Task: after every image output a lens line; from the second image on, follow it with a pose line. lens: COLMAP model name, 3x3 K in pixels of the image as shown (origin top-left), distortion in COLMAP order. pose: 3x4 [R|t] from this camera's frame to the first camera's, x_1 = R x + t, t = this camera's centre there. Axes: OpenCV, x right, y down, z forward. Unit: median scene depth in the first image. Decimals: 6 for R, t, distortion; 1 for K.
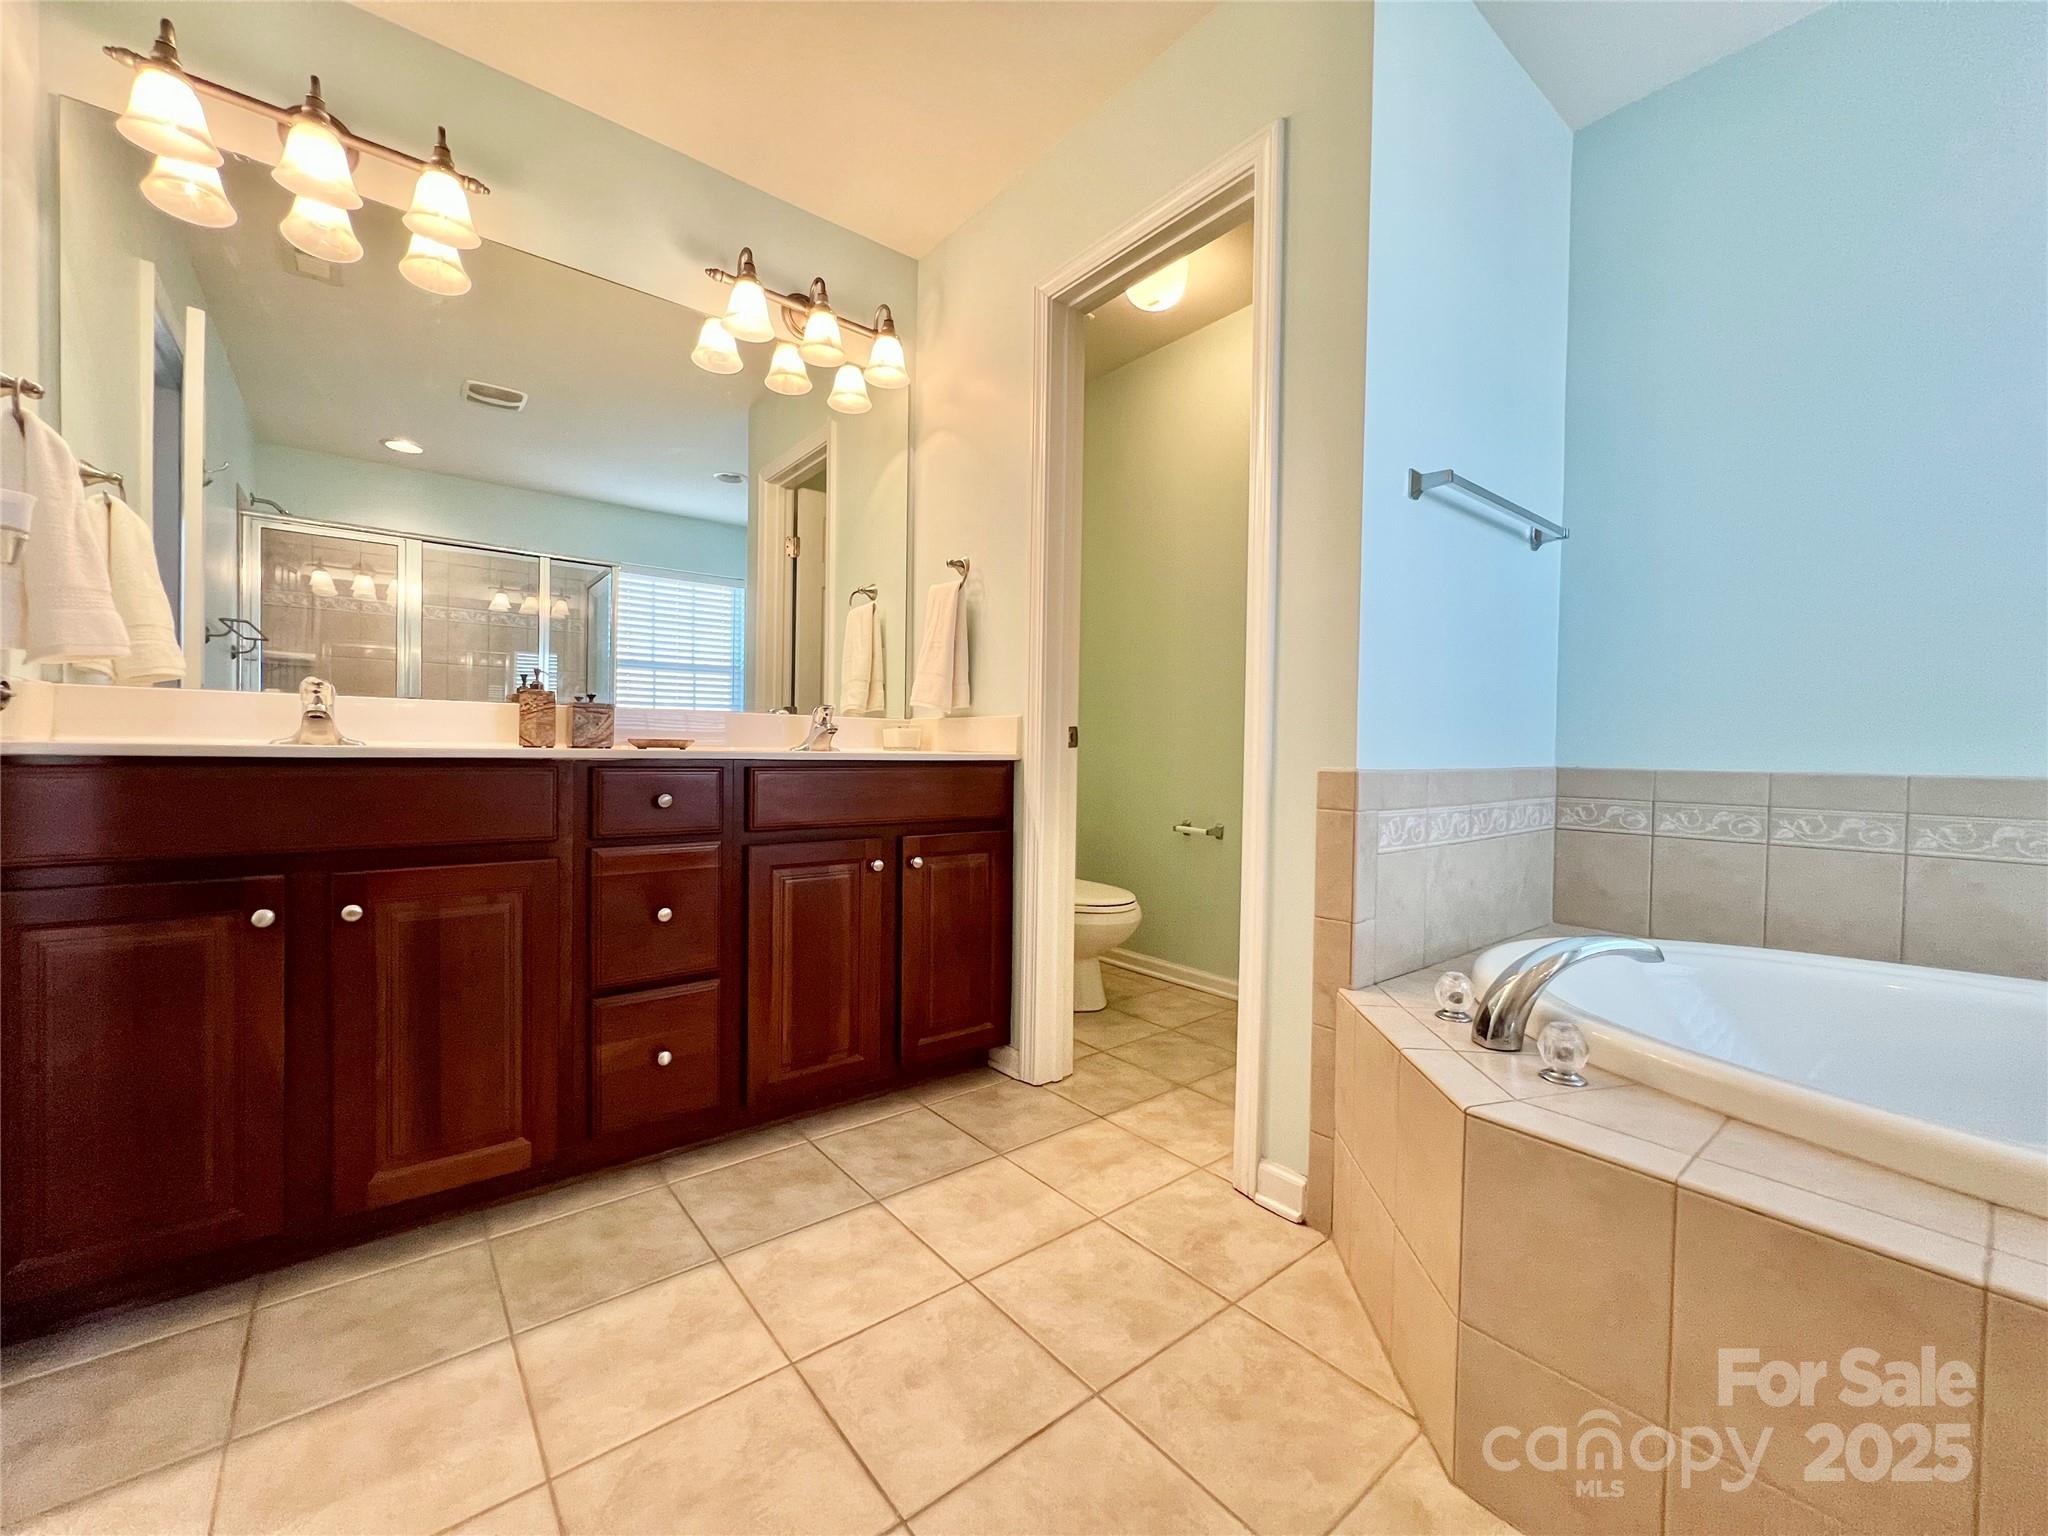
lens RADIAL K [[818.9, 0, 1015.5], [0, 818.9, 765.9], [0, 0, 1]] dist [-0.003816, 0.001417]
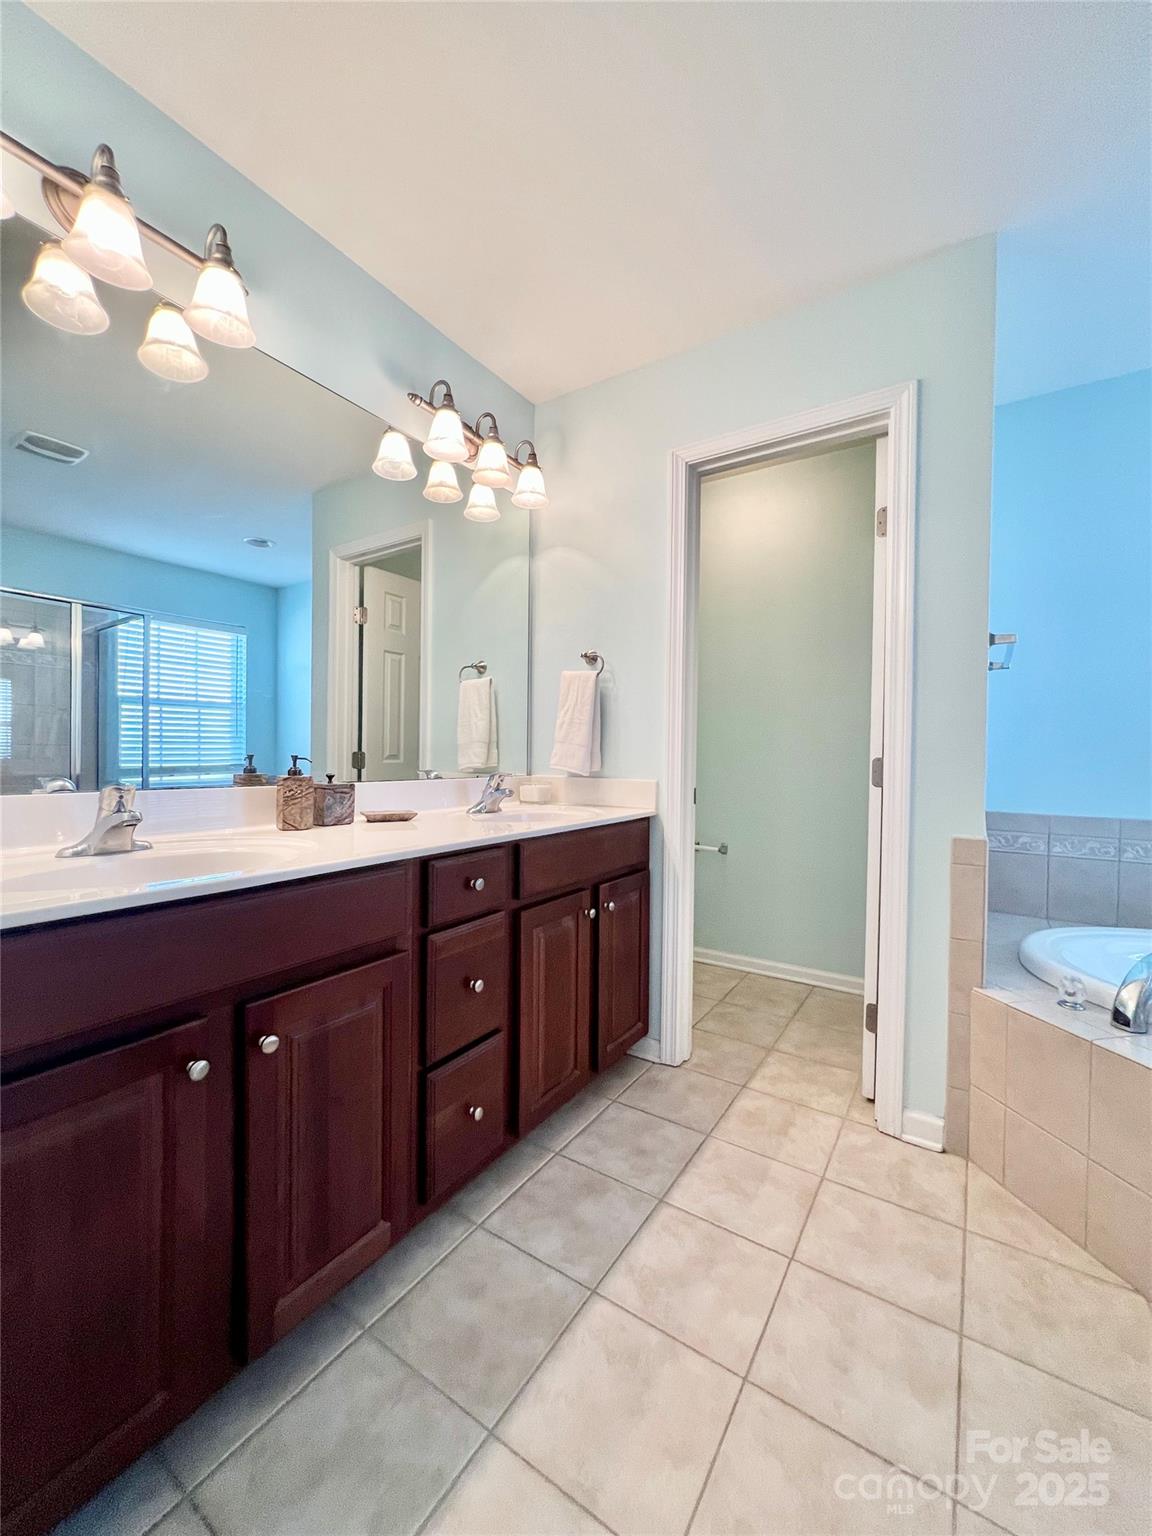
lens RADIAL K [[614.2, 0, 575.8], [0, 614.2, 762.5], [0, 0, 1]] dist [-0.003816, 0.001417]
pose [[0.952629, -0.007369, 0.304046, -0.504733], [0.007608, 0.999971, 0.000398, -0.112597], [-0.304040, 0.001934, 0.952657, 0.143579]]
